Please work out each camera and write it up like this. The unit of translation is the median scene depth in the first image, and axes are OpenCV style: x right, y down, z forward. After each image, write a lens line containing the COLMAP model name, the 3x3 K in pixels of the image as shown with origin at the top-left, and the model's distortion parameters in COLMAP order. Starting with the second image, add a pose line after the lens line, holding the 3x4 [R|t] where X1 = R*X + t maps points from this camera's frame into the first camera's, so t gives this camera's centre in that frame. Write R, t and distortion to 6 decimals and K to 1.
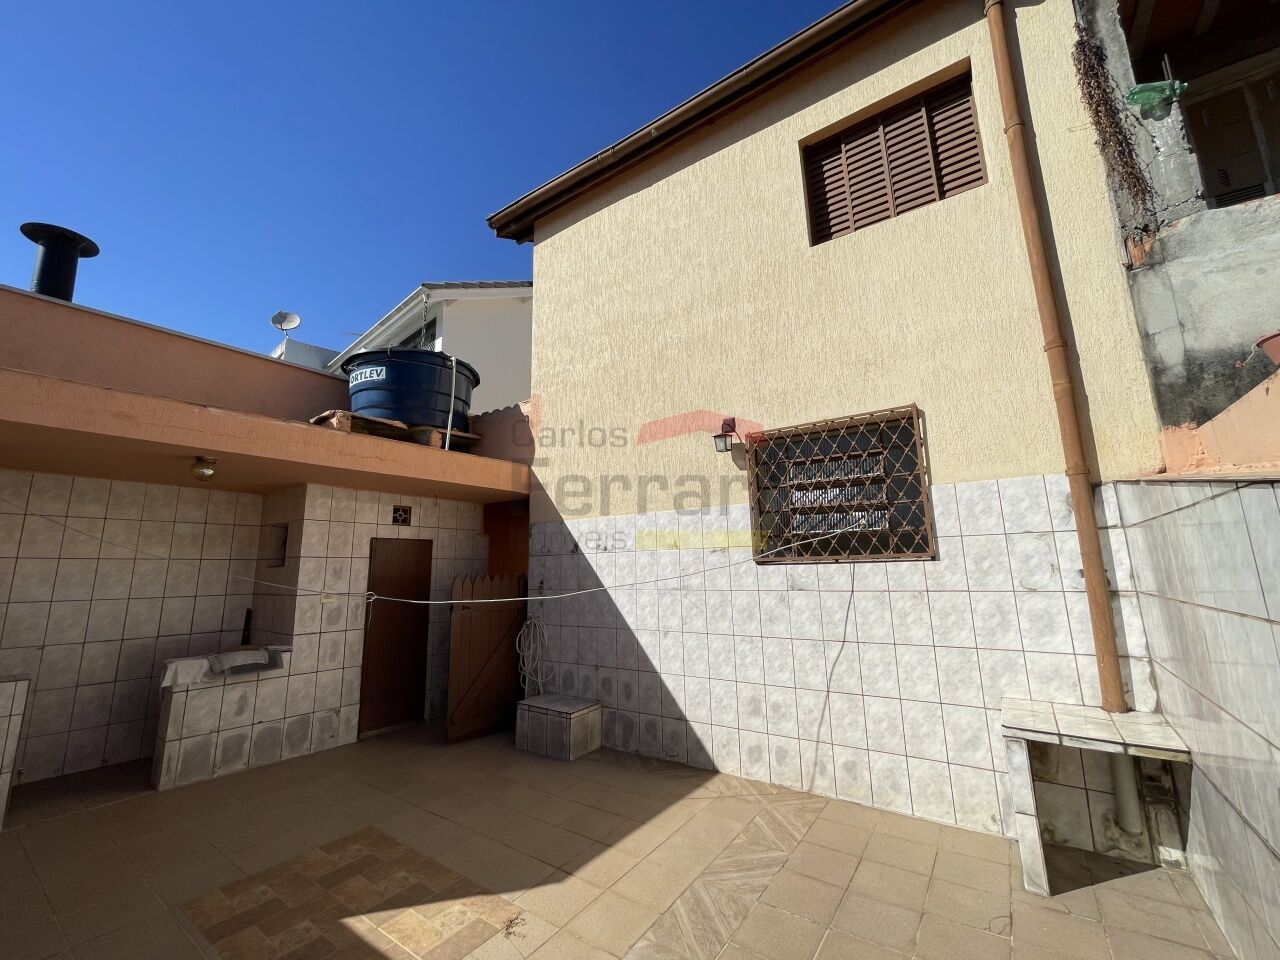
lens RADIAL K [[515.9, 0, 628.0], [0, 515.9, 475.3], [0, 0, 1]] dist [0.001839, -0.000028]
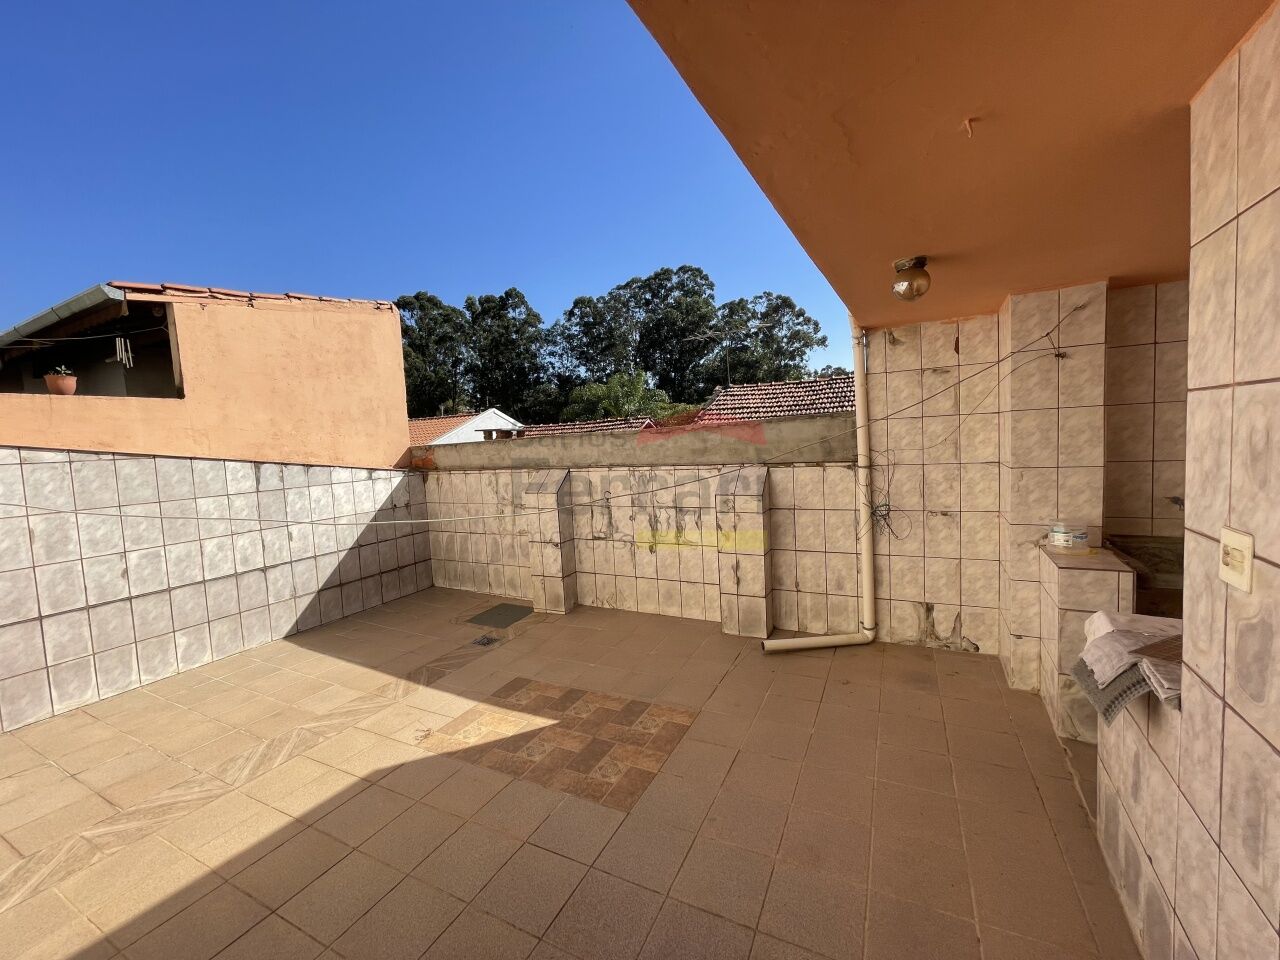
lens RADIAL K [[515.9, 0, 628.0], [0, 515.9, 475.3], [0, 0, 1]] dist [0.001839, -0.000028]
pose [[-0.986402, 0.079080, -0.144073, -0.512466], [0.095605, 0.989140, -0.111635, 0.348157], [0.133680, -0.123891, -0.983250, 2.100427]]
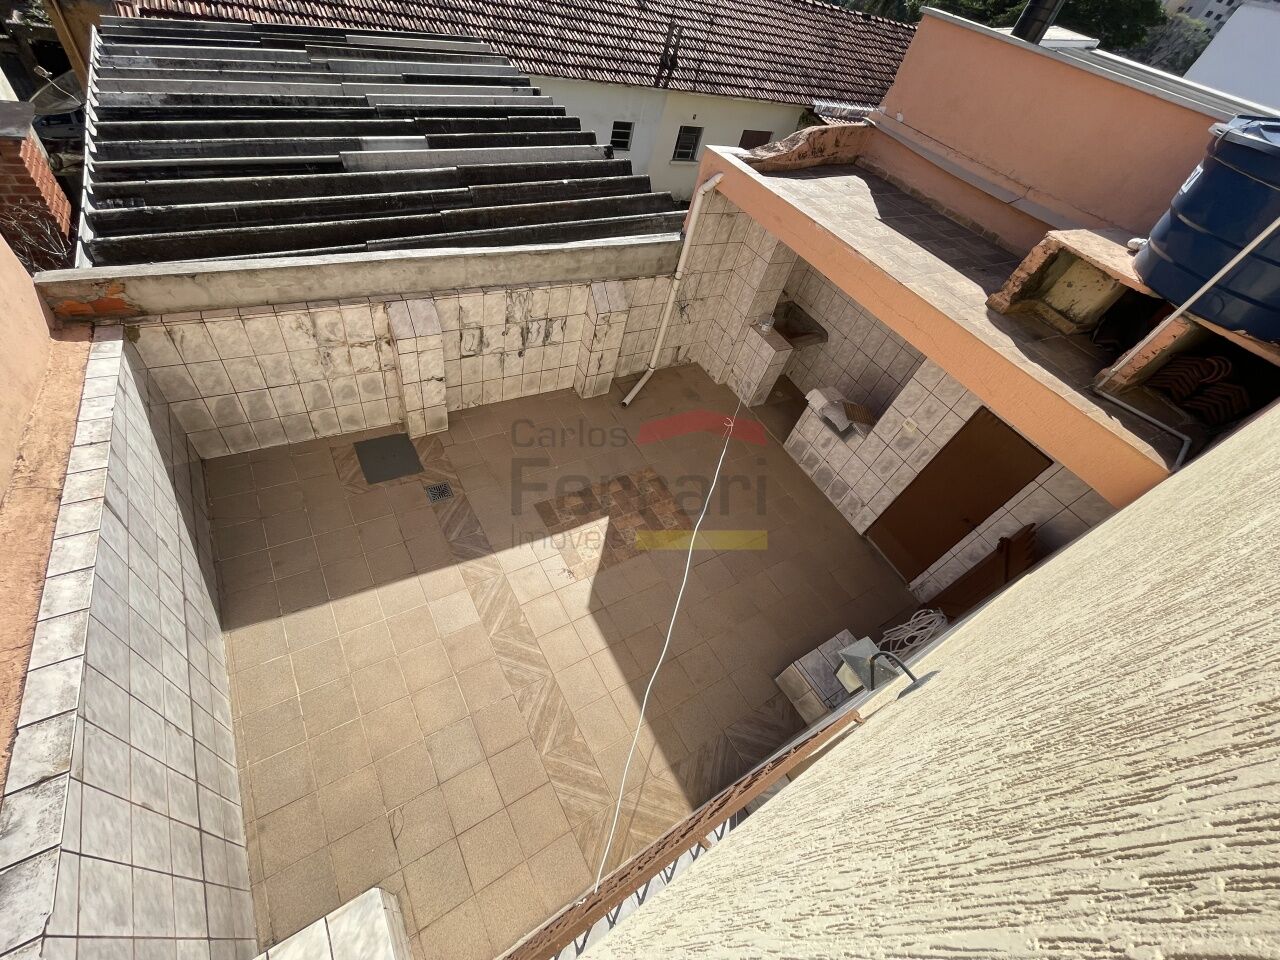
lens RADIAL K [[515.9, 0, 628.0], [0, 515.9, 475.3], [0, 0, 1]] dist [0.001839, -0.000028]
pose [[-0.386921, 0.644060, -0.659908, 0.653481], [-0.031564, 0.705978, 0.707530, -0.703208], [0.921572, 0.294588, -0.252829, 1.371821]]
